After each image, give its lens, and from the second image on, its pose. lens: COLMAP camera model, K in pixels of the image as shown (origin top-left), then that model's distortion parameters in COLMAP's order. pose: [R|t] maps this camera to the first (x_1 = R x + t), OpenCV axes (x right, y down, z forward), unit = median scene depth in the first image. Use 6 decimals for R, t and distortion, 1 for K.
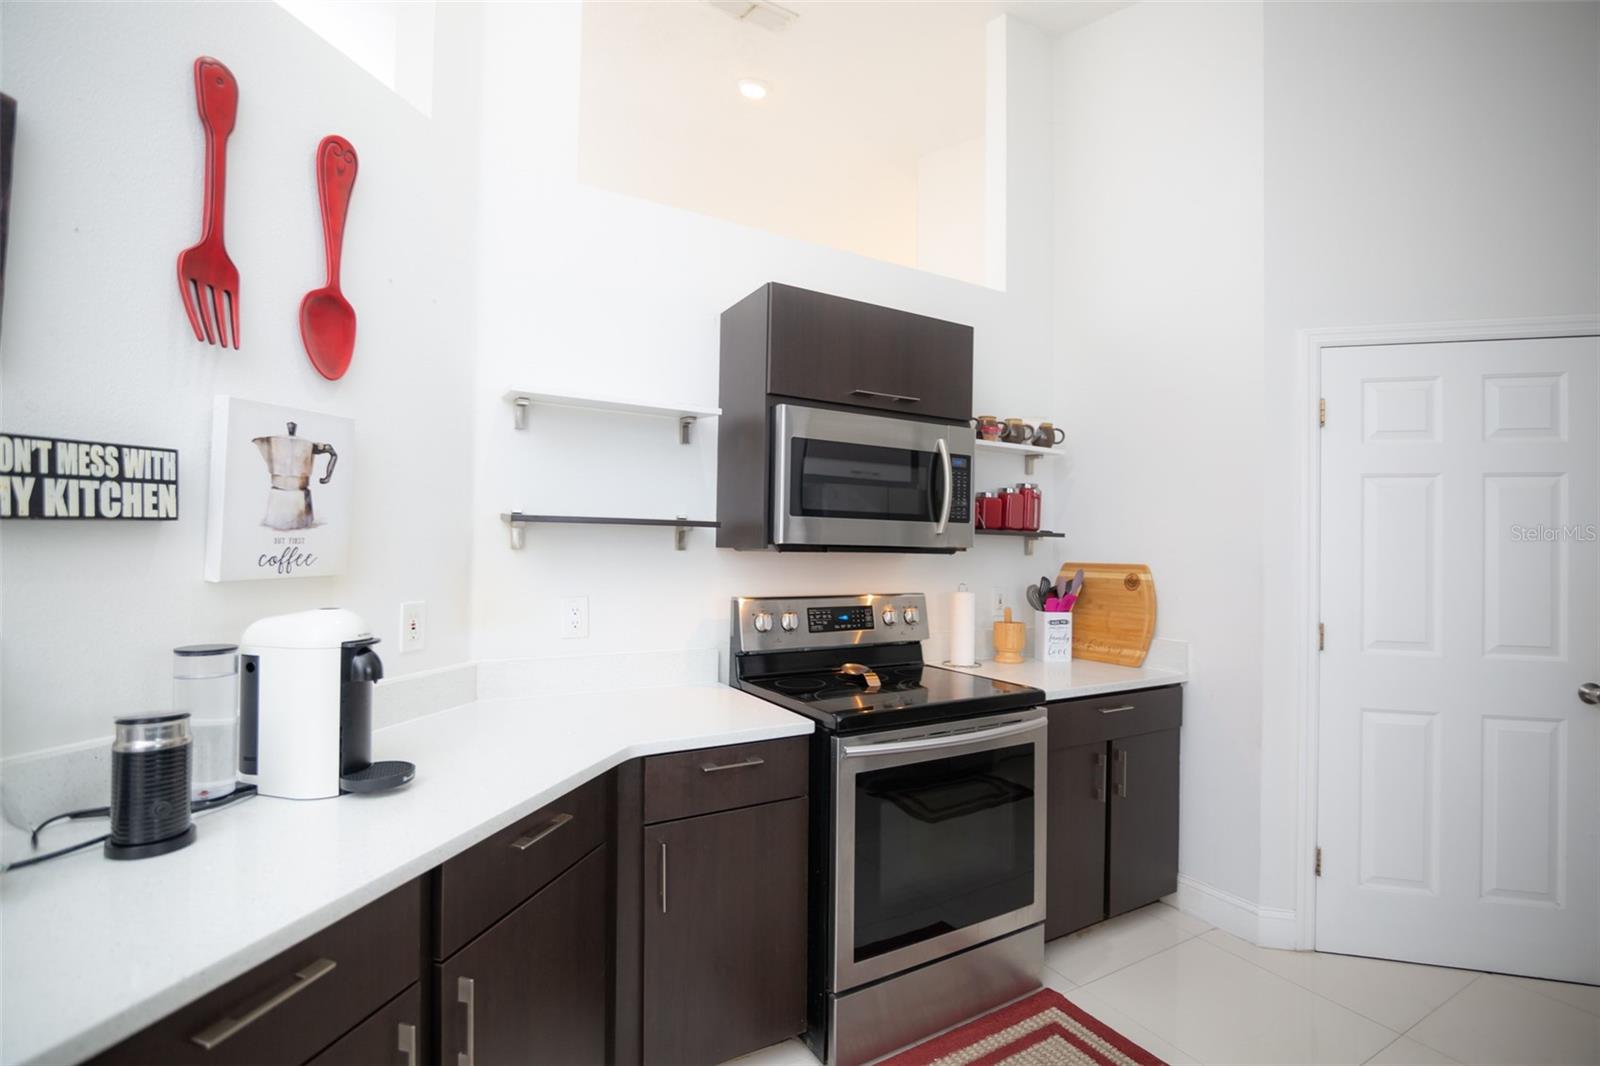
lens RADIAL K [[731.9, 0, 803.9], [0, 731.9, 535.2], [0, 0, 1]] dist [-0.021652, 0.001882]
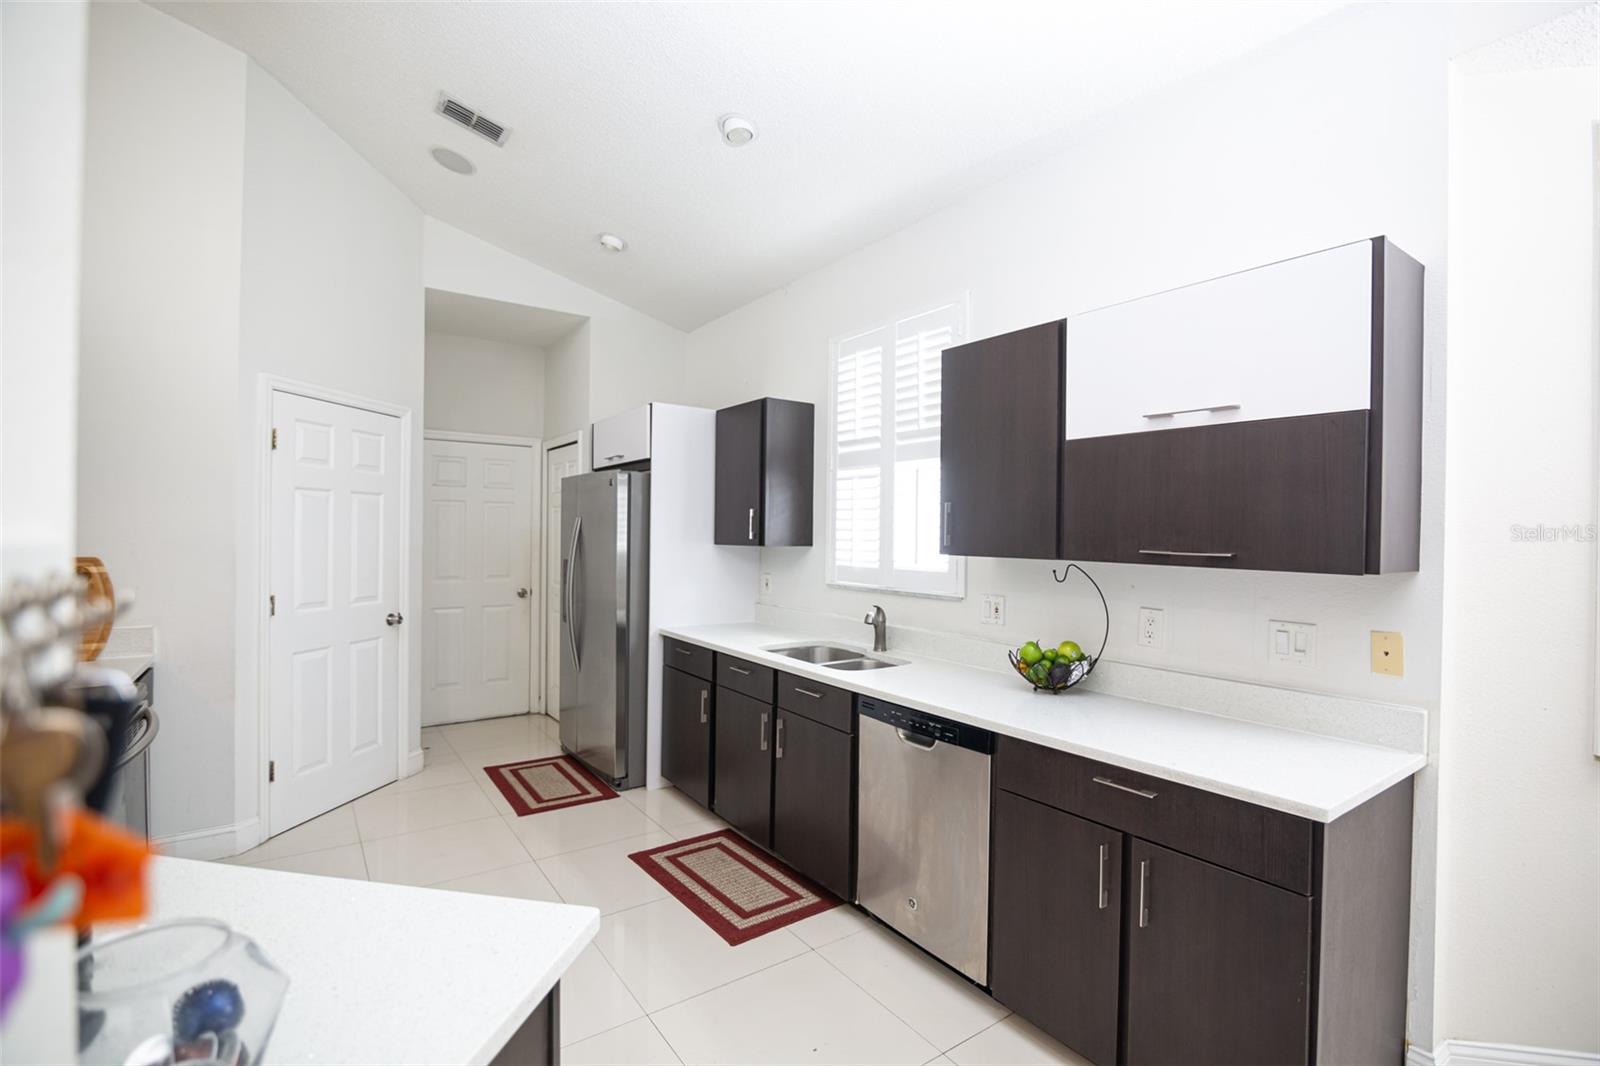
lens RADIAL K [[731.9, 0, 800.6], [0, 731.9, 531.6], [0, 0, 1]] dist [-0.021652, 0.001882]
pose [[-0.088847, -0.011522, 0.995979, -0.721455], [-0.028729, 0.999547, 0.009001, -0.038178], [-0.995631, -0.027814, -0.089138, 0.146159]]
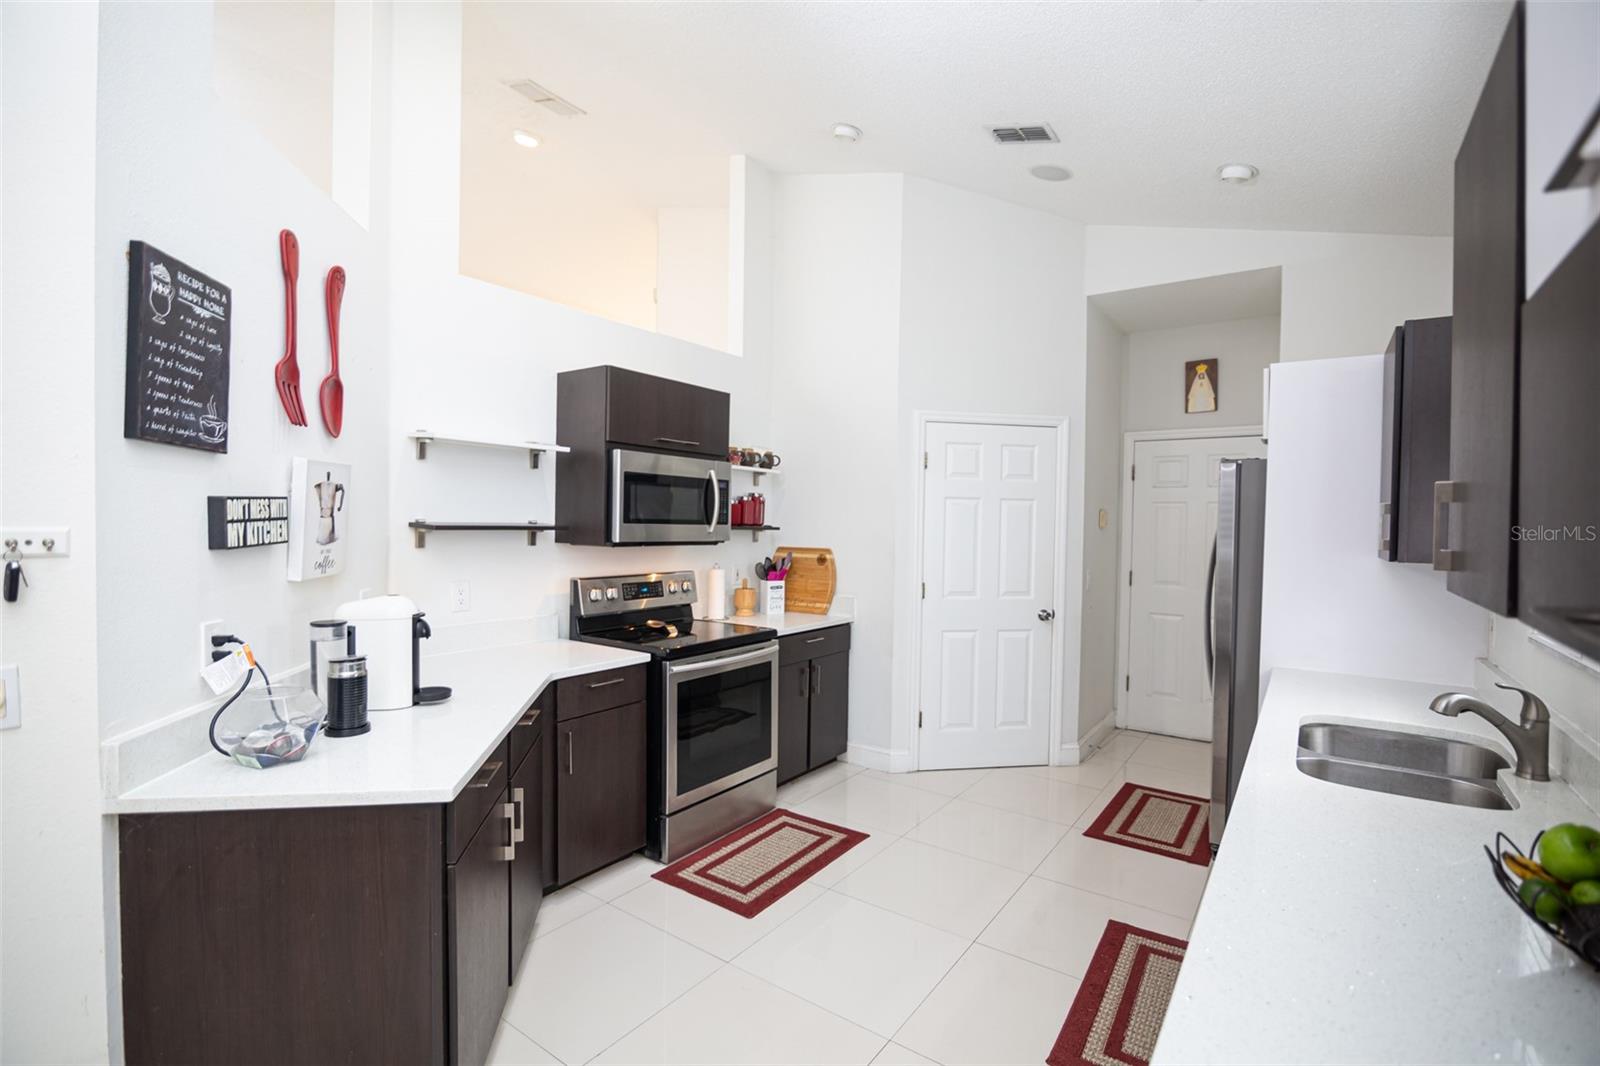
lens RADIAL K [[731.9, 0, 800.9], [0, 731.9, 532.2], [0, 0, 1]] dist [-0.021652, 0.001882]
pose [[0.911926, -0.005872, 0.410312, -0.270738], [-0.009546, 0.999323, 0.035519, -0.058905], [-0.410243, -0.036308, 0.911253, -0.471702]]
